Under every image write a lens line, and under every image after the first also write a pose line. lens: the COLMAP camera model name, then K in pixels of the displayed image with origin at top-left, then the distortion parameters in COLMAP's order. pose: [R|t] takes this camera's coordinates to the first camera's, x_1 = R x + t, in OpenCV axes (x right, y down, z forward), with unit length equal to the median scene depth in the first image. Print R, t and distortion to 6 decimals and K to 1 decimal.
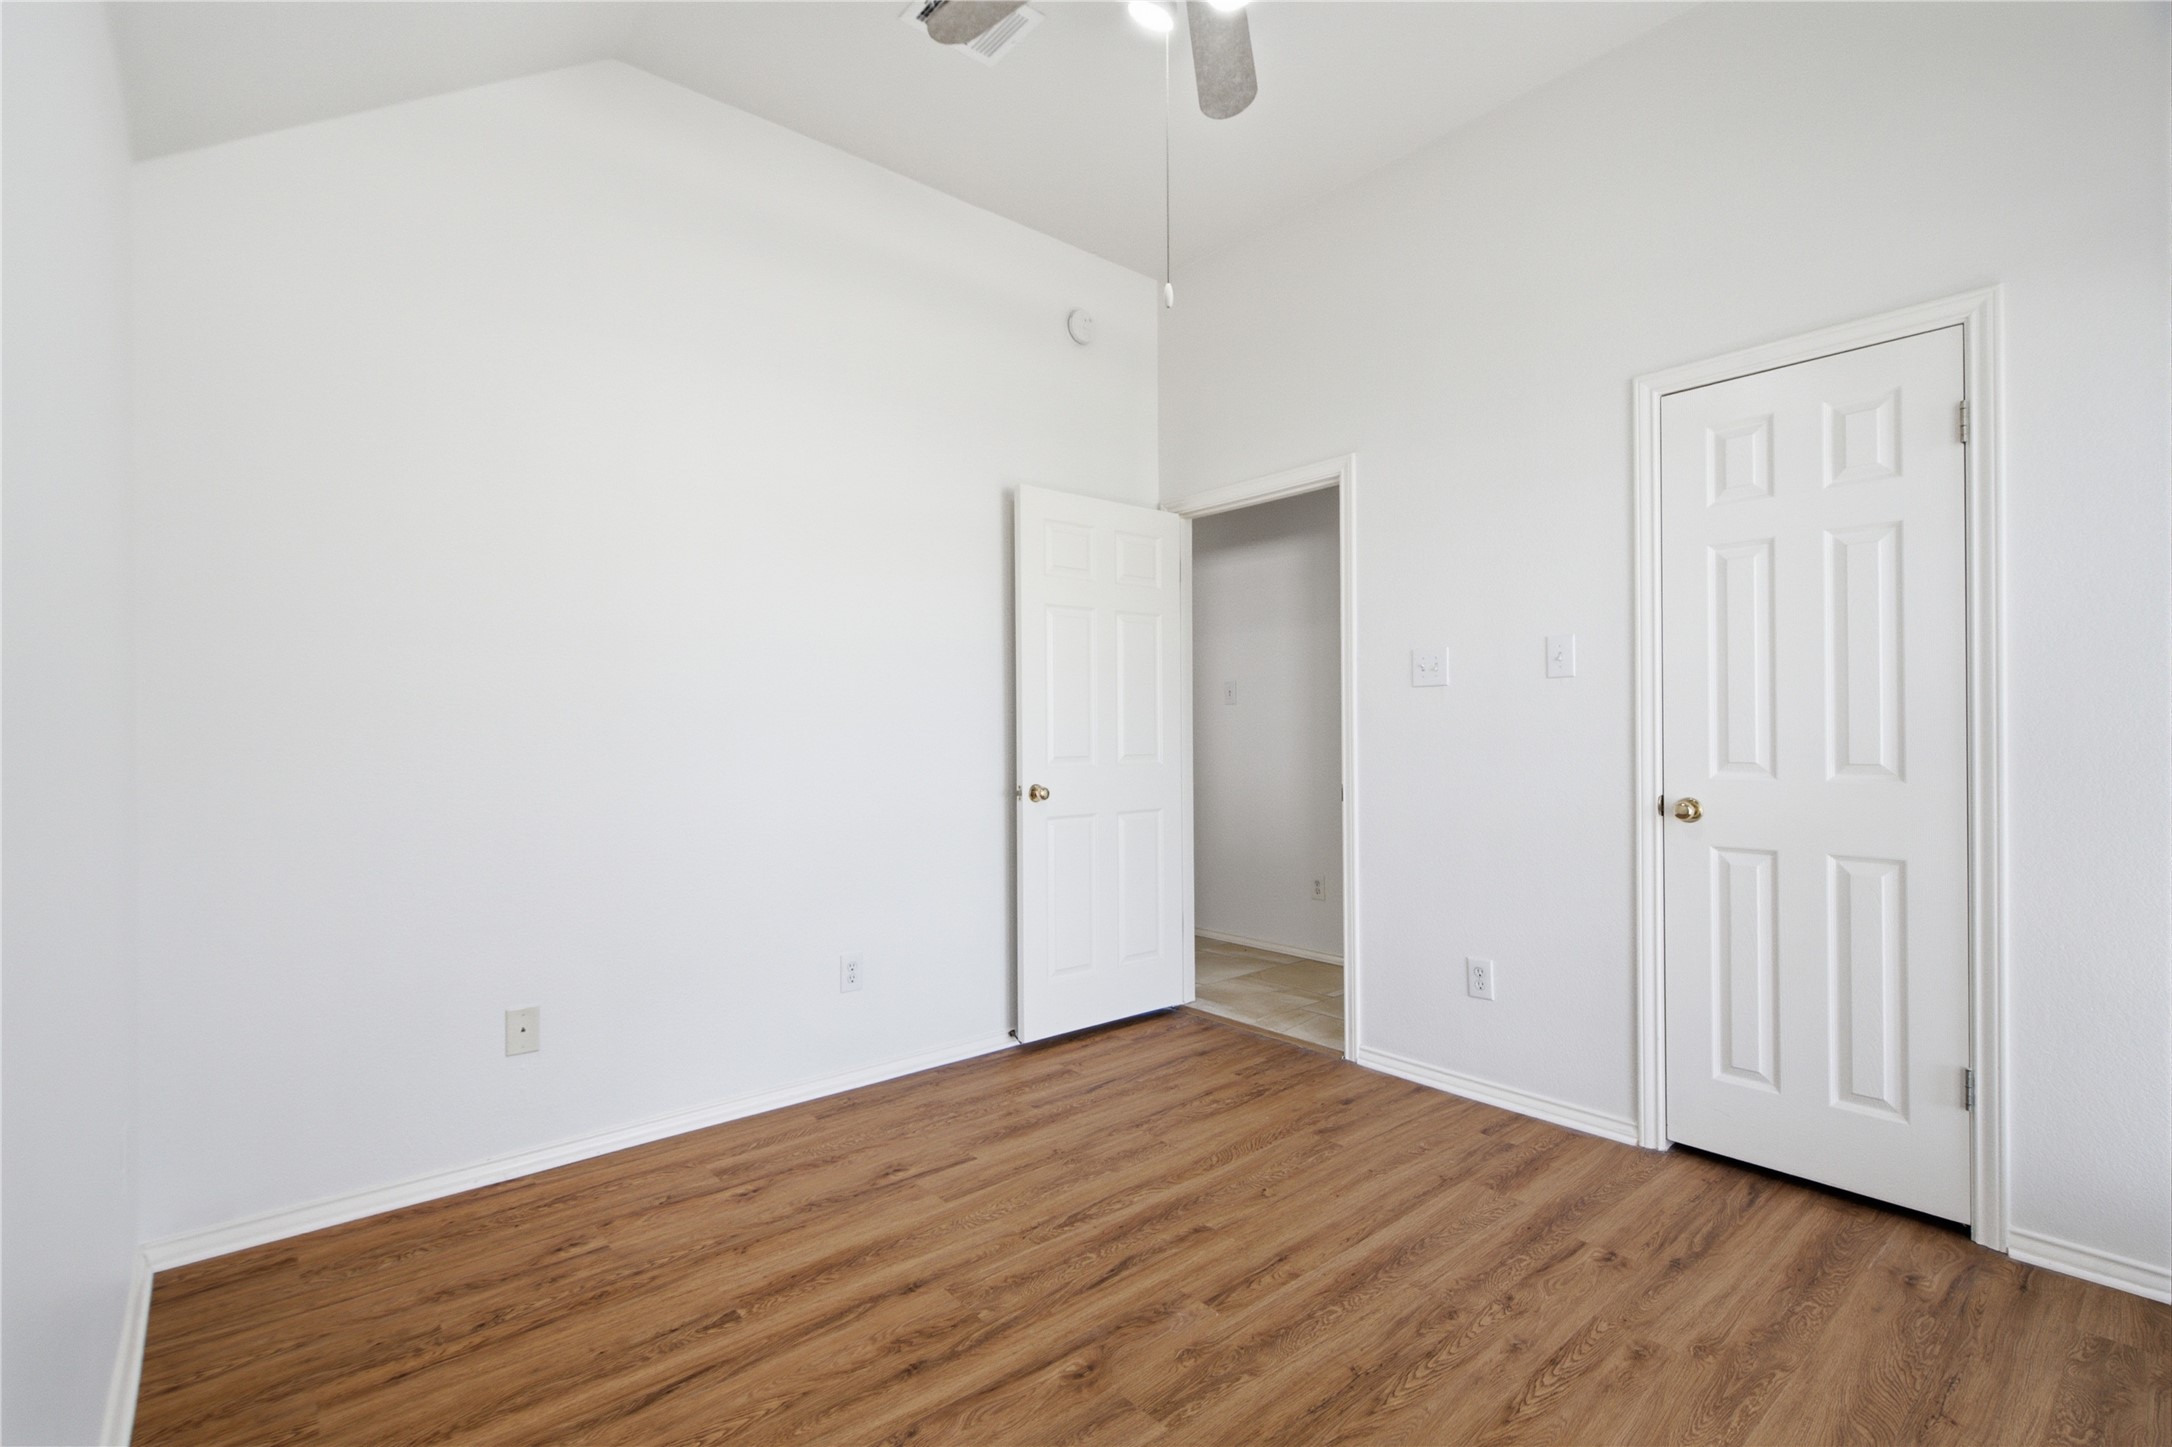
lens RADIAL K [[993.0, 0, 1087.2], [0, 993.0, 723.7], [0, 0, 1]] dist [0.002299, 0.000254]
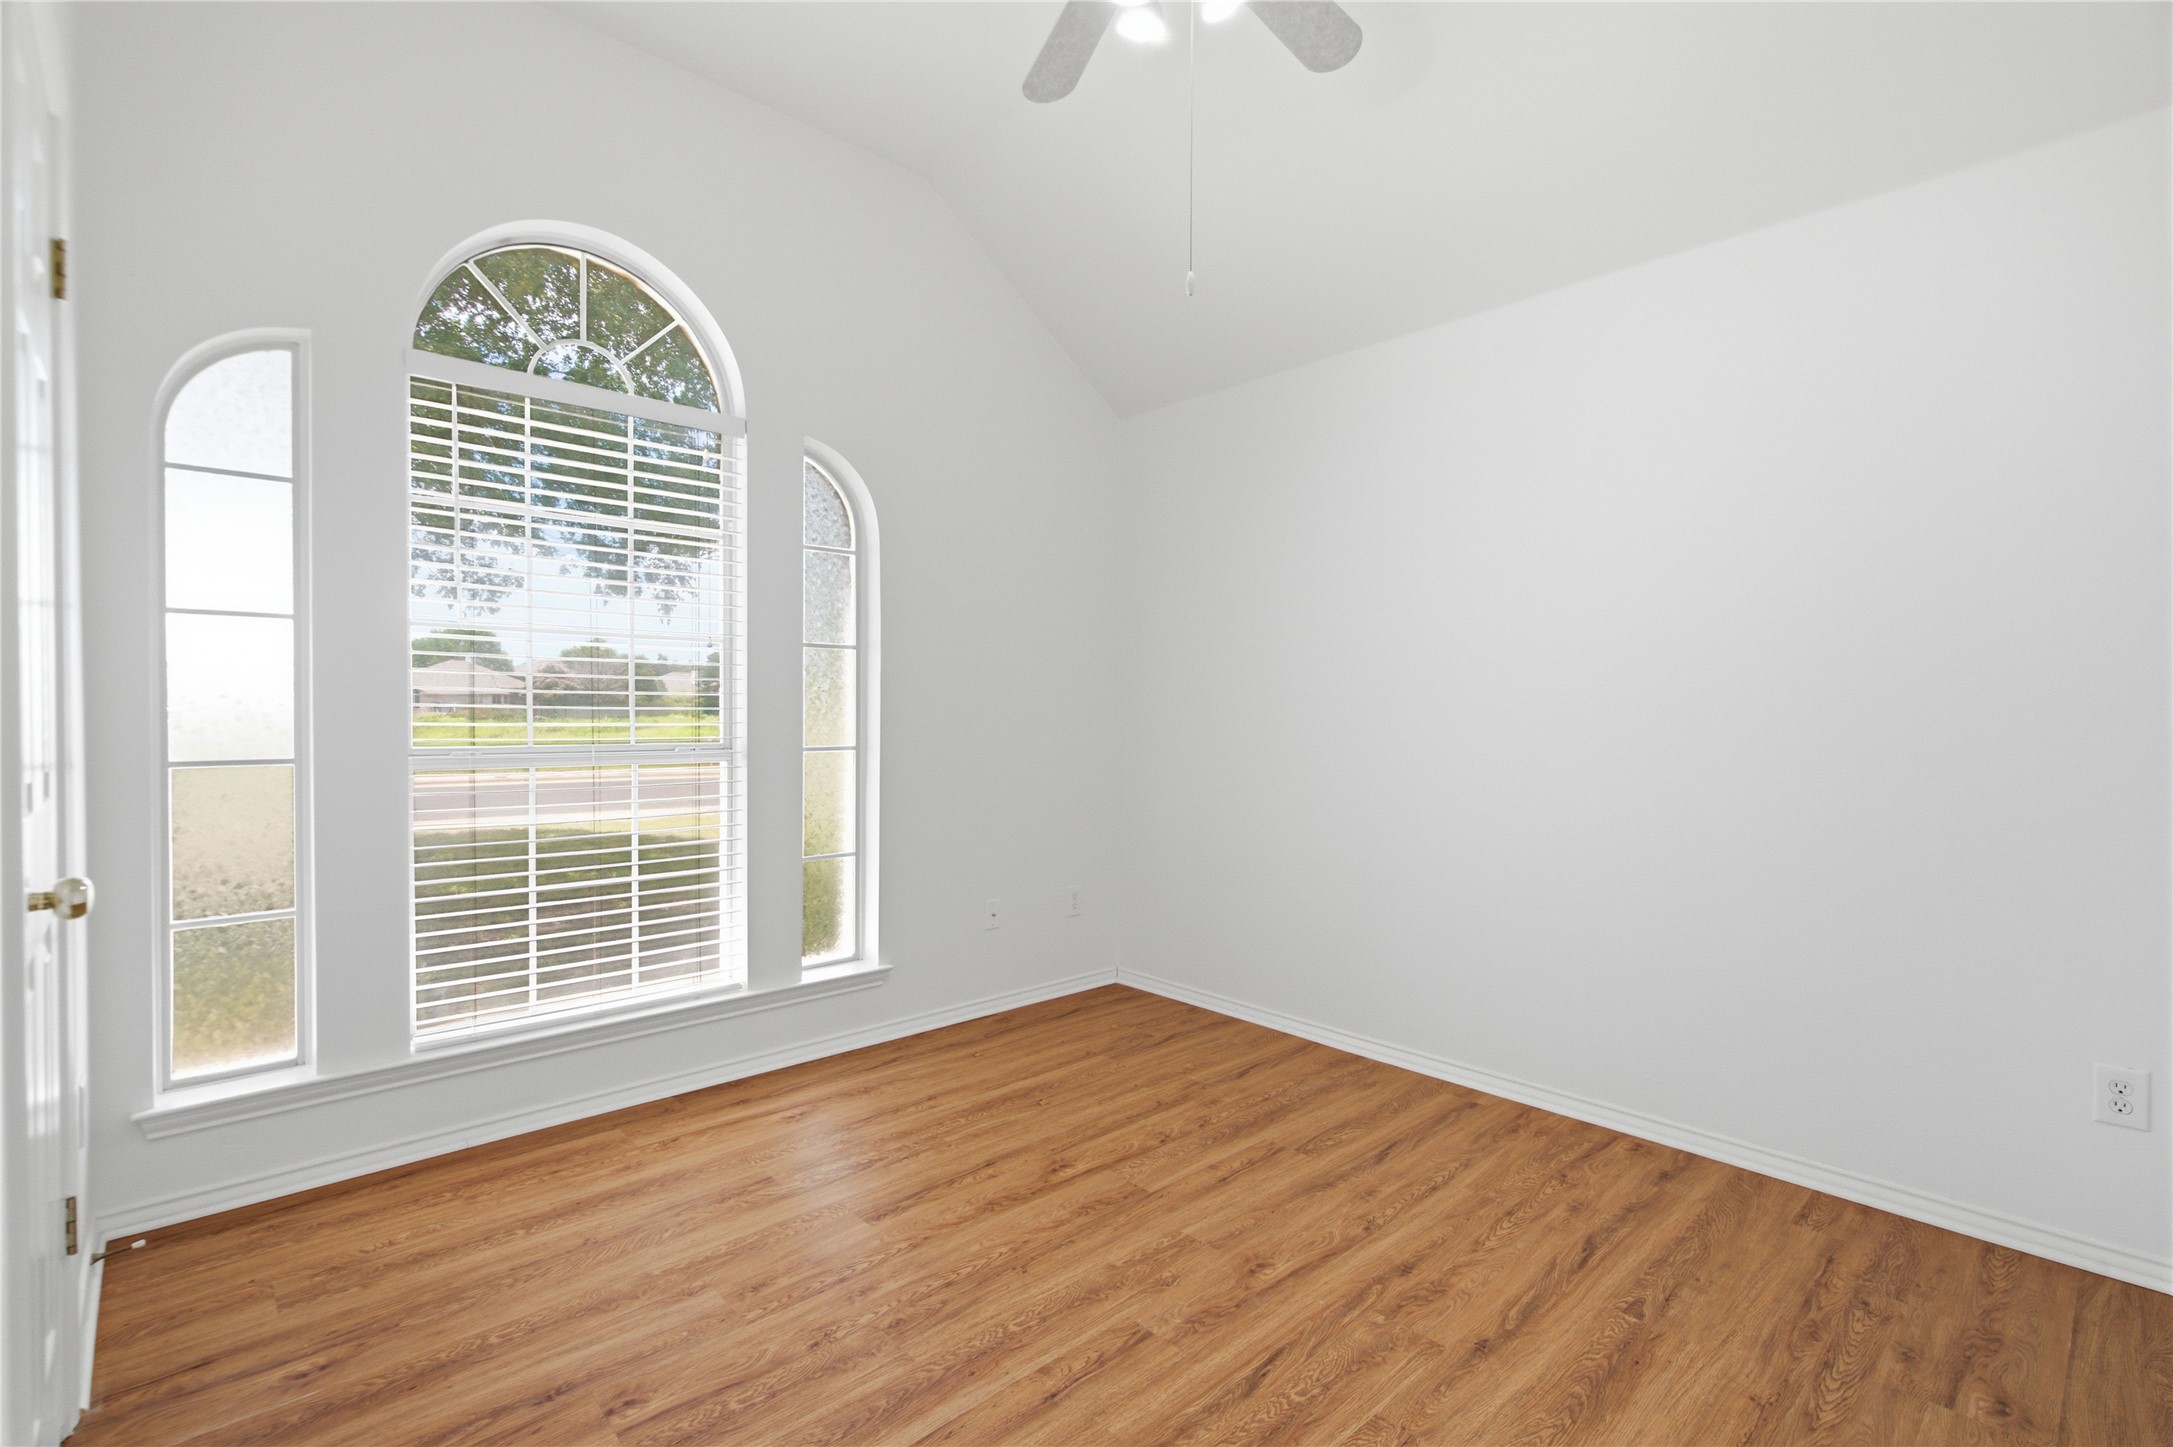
lens RADIAL K [[993.4, 0, 1087.9], [0, 993.4, 724.9], [0, 0, 1]] dist [0.002299, 0.000254]
pose [[-0.999131, 0.000087, -0.041678, 0.221696], [-0.000068, 0.999993, 0.003723, 0.012533], [0.041679, 0.003722, -0.999124, 1.966521]]
